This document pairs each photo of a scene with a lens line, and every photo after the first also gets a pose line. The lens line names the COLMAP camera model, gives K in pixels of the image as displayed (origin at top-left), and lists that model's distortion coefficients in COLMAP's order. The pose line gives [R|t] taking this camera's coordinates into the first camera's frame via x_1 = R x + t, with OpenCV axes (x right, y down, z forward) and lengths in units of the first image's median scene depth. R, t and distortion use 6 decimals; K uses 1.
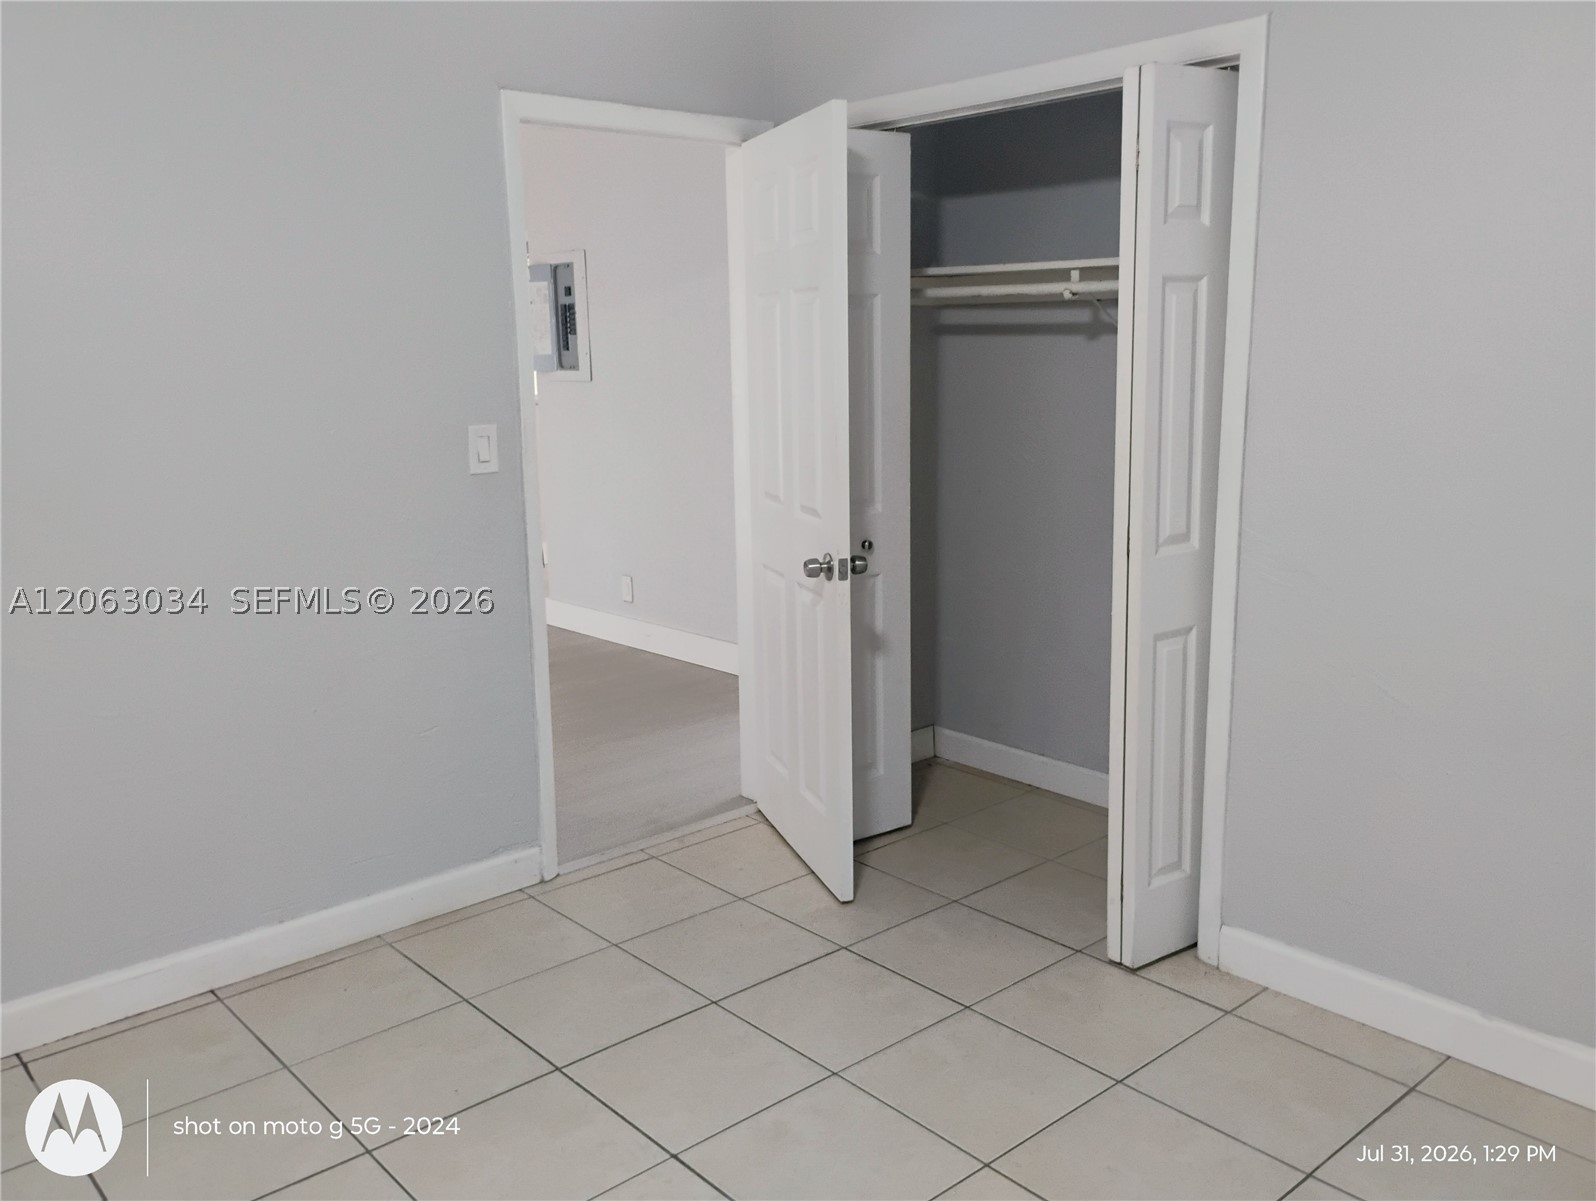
lens RADIAL K [[1335.3, 0, 794.8], [0, 1335.3, 558.9], [0, 0, 1]] dist [0.063838, -0.001047]
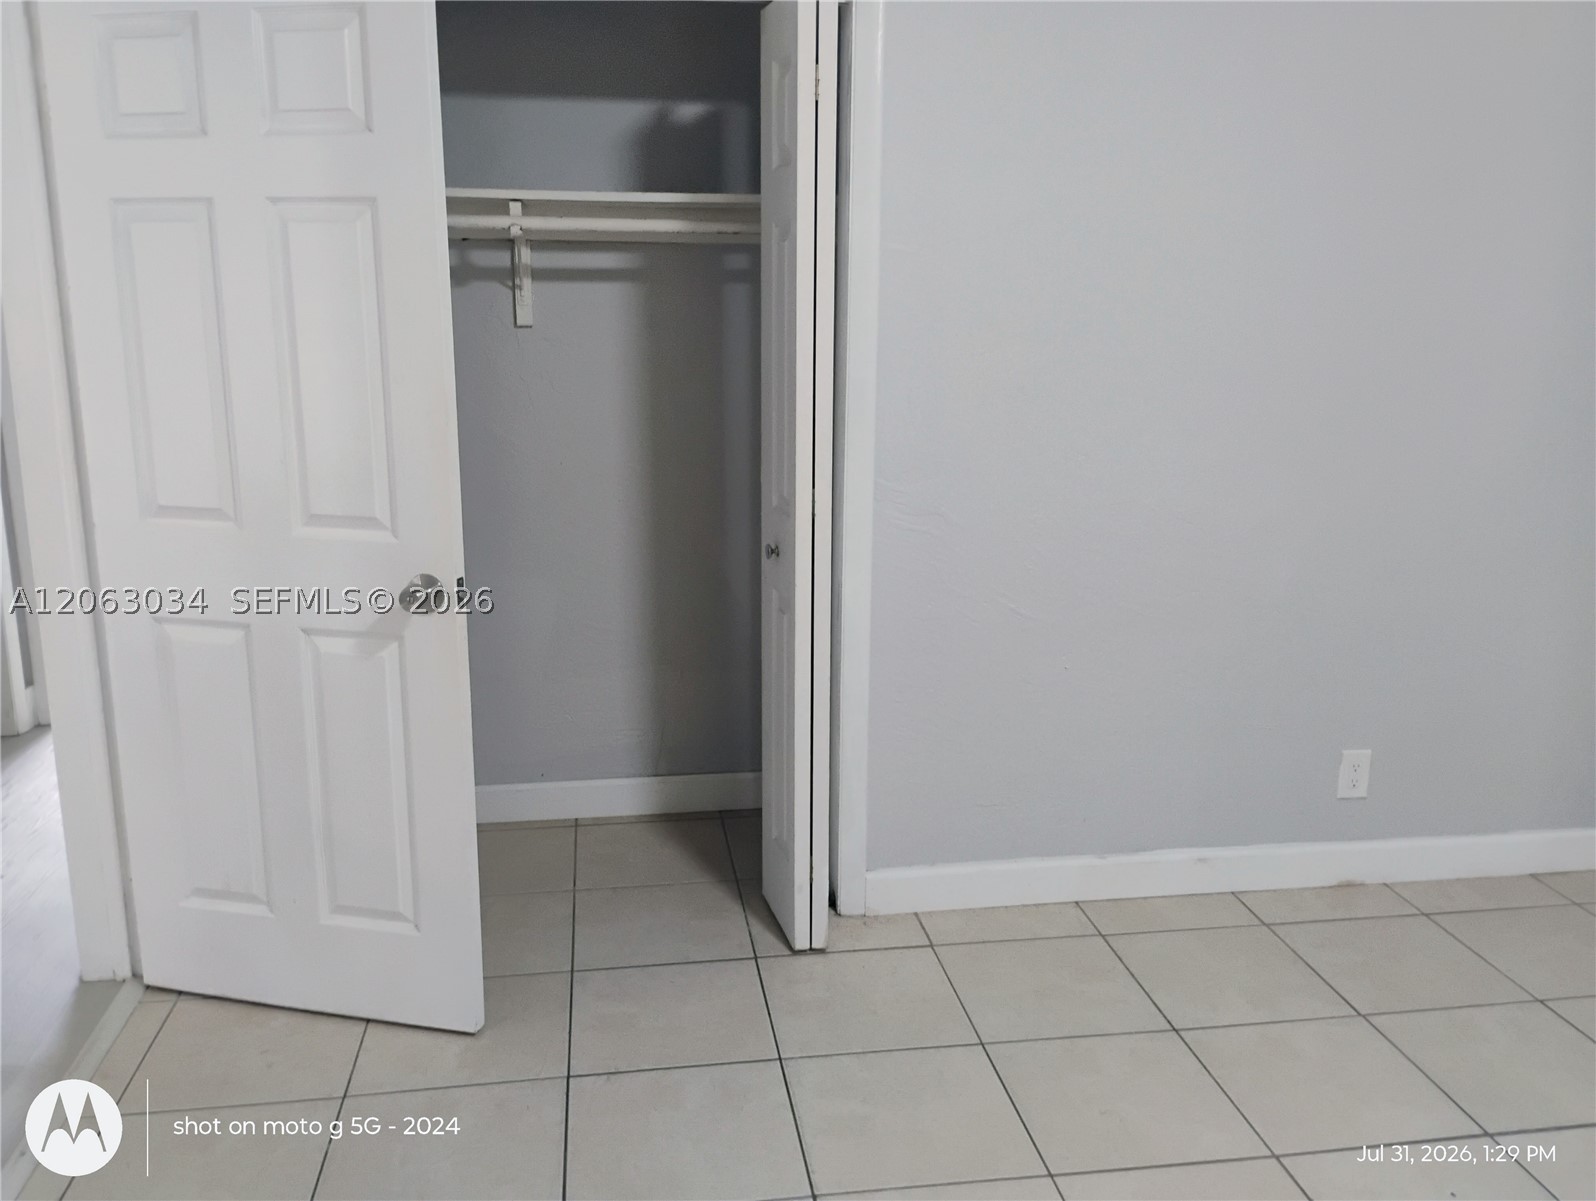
lens RADIAL K [[1335.3, 0, 794.8], [0, 1335.3, 558.9], [0, 0, 1]] dist [0.063838, -0.001047]
pose [[0.544691, -0.145266, 0.825959, -0.581984], [0.121512, 0.988161, 0.093660, -0.070529], [-0.829787, 0.049348, 0.555895, 0.542697]]
